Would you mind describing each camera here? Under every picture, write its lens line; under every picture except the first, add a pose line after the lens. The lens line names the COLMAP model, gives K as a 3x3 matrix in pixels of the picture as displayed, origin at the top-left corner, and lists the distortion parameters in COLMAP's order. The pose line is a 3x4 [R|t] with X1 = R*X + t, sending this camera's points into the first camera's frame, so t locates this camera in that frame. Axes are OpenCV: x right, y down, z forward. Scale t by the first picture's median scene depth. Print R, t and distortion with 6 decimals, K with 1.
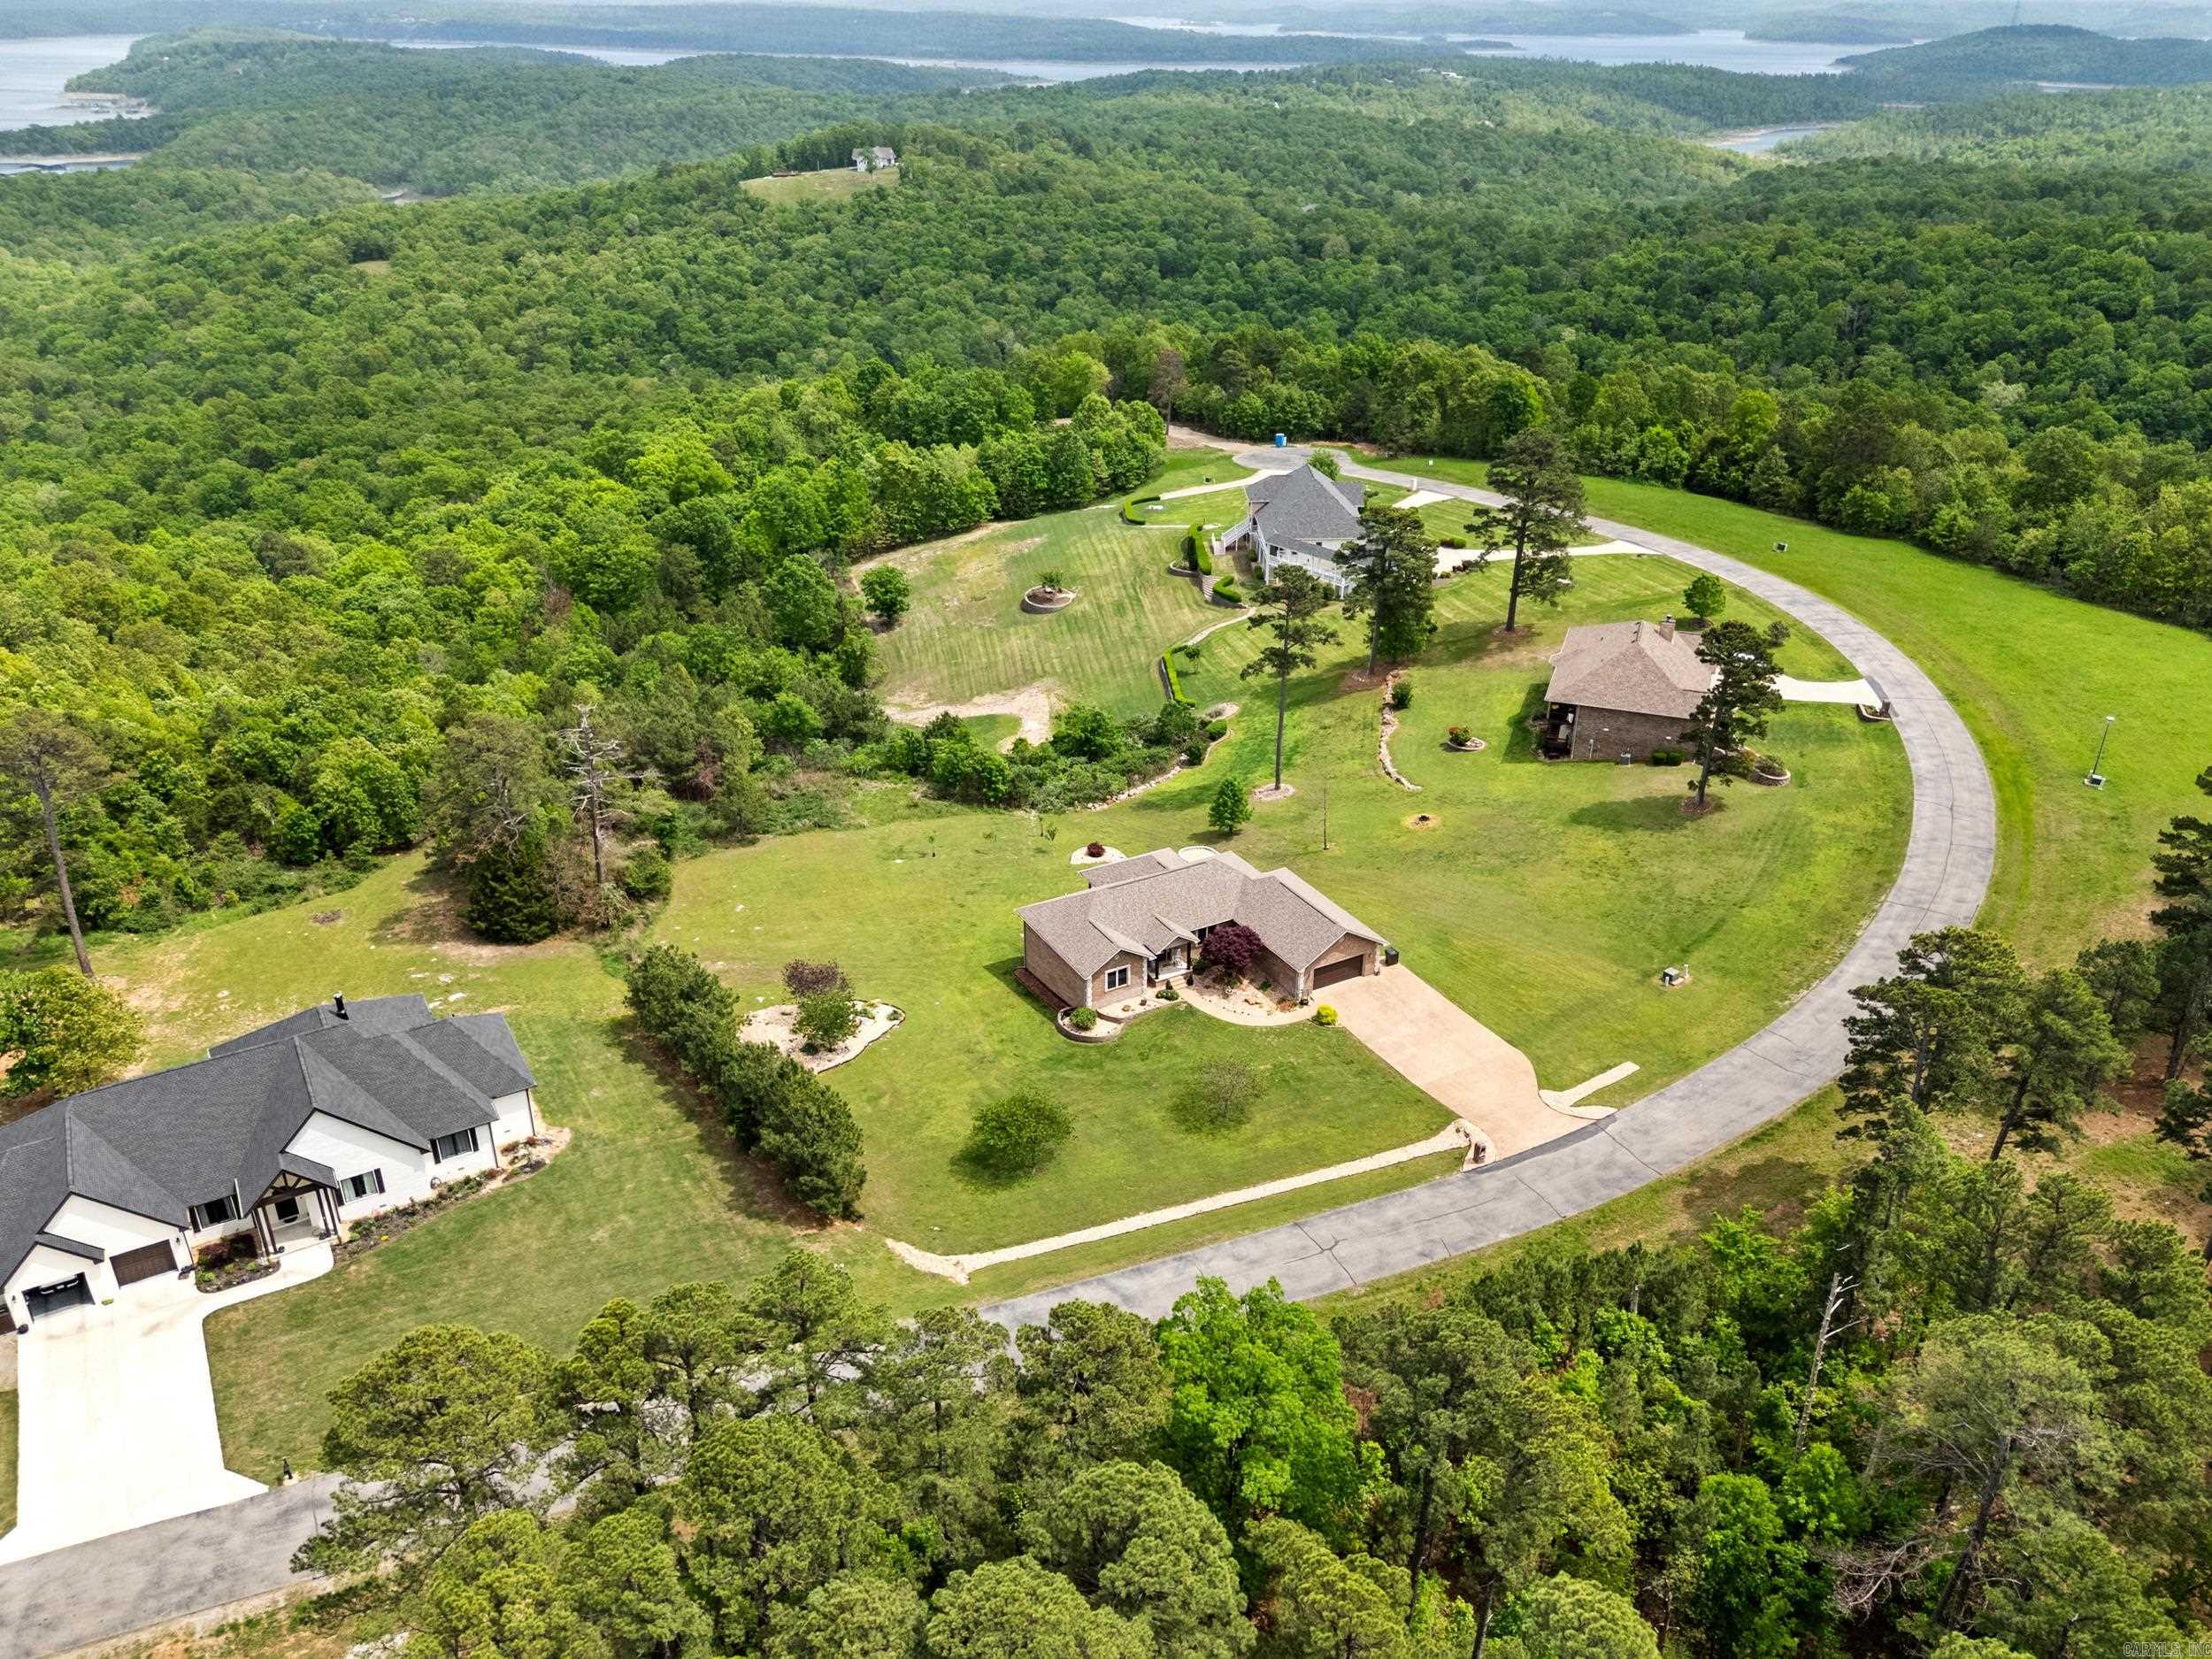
lens RADIAL K [[1636.9, 0, 1115.6], [0, 1636.9, 835.5], [0, 0, 1]] dist [0.082395, -0.083471]
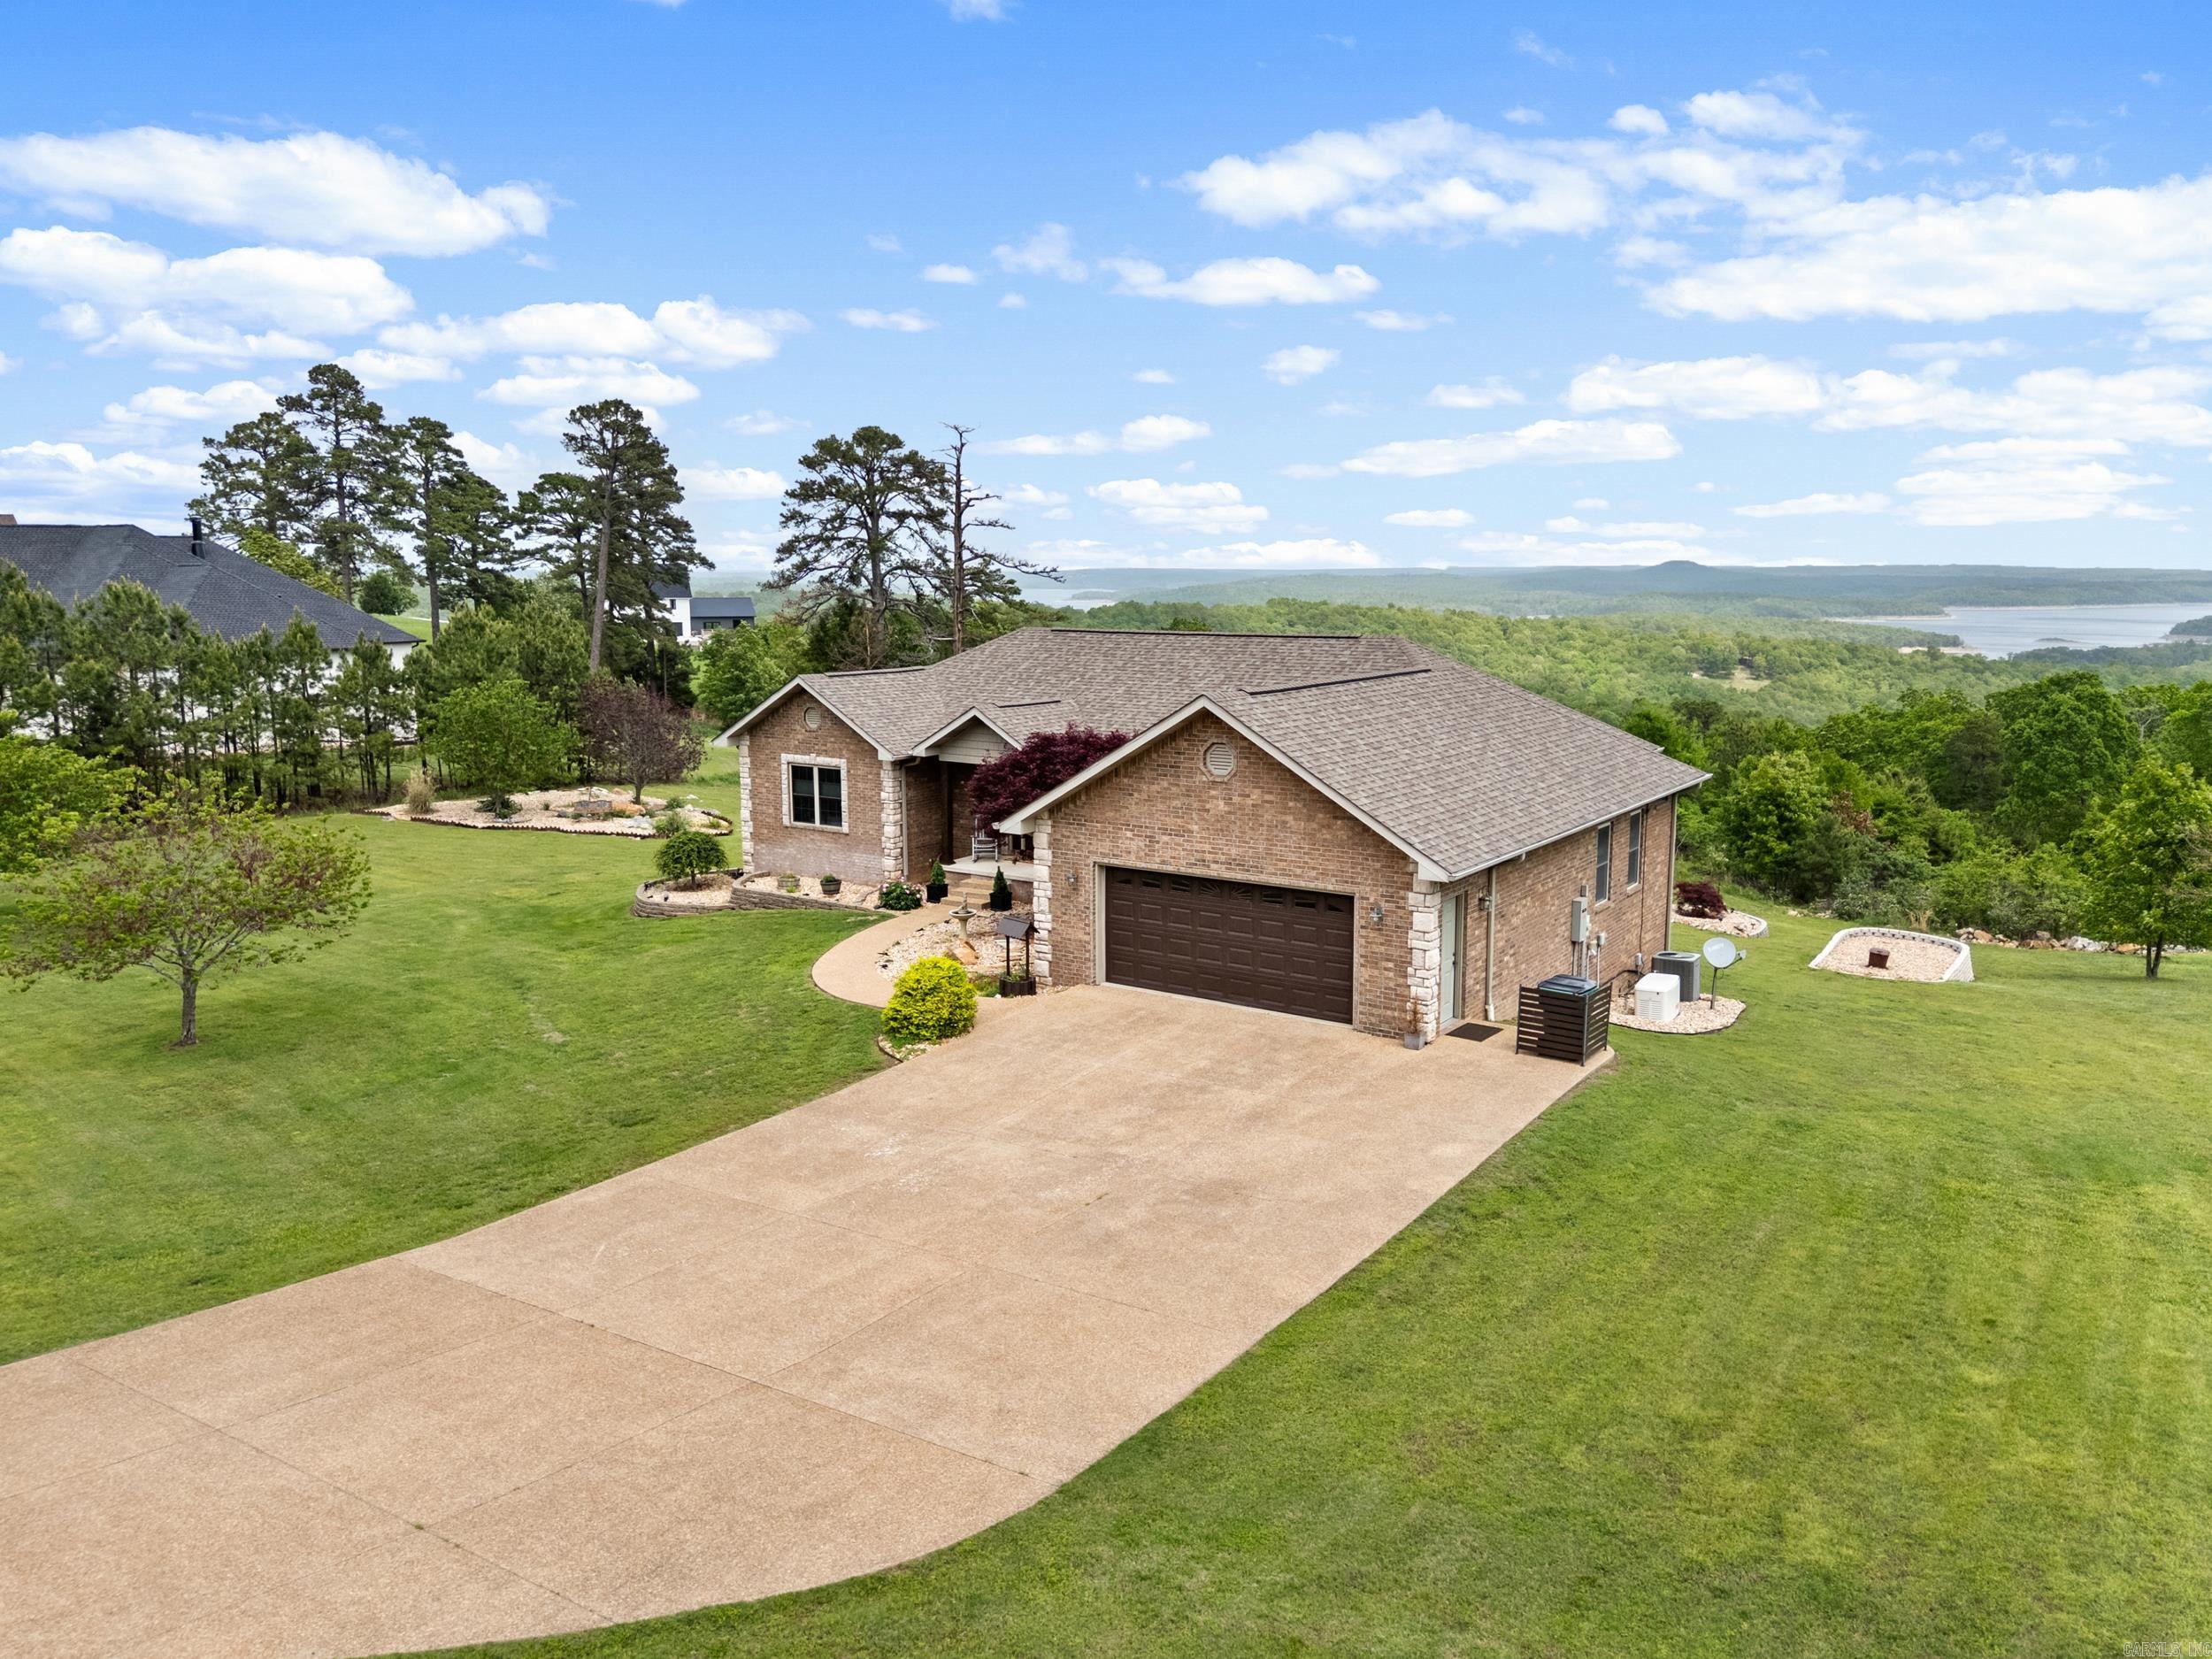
lens RADIAL K [[1636.9, 0, 1115.6], [0, 1636.9, 835.5], [0, 0, 1]] dist [0.082395, -0.083471]
pose [[0.447630, 0.137361, -0.883606, 0.261064], [-0.406823, 0.911232, -0.064438, 0.074552], [0.796318, 0.388316, 0.463776, 0.726261]]
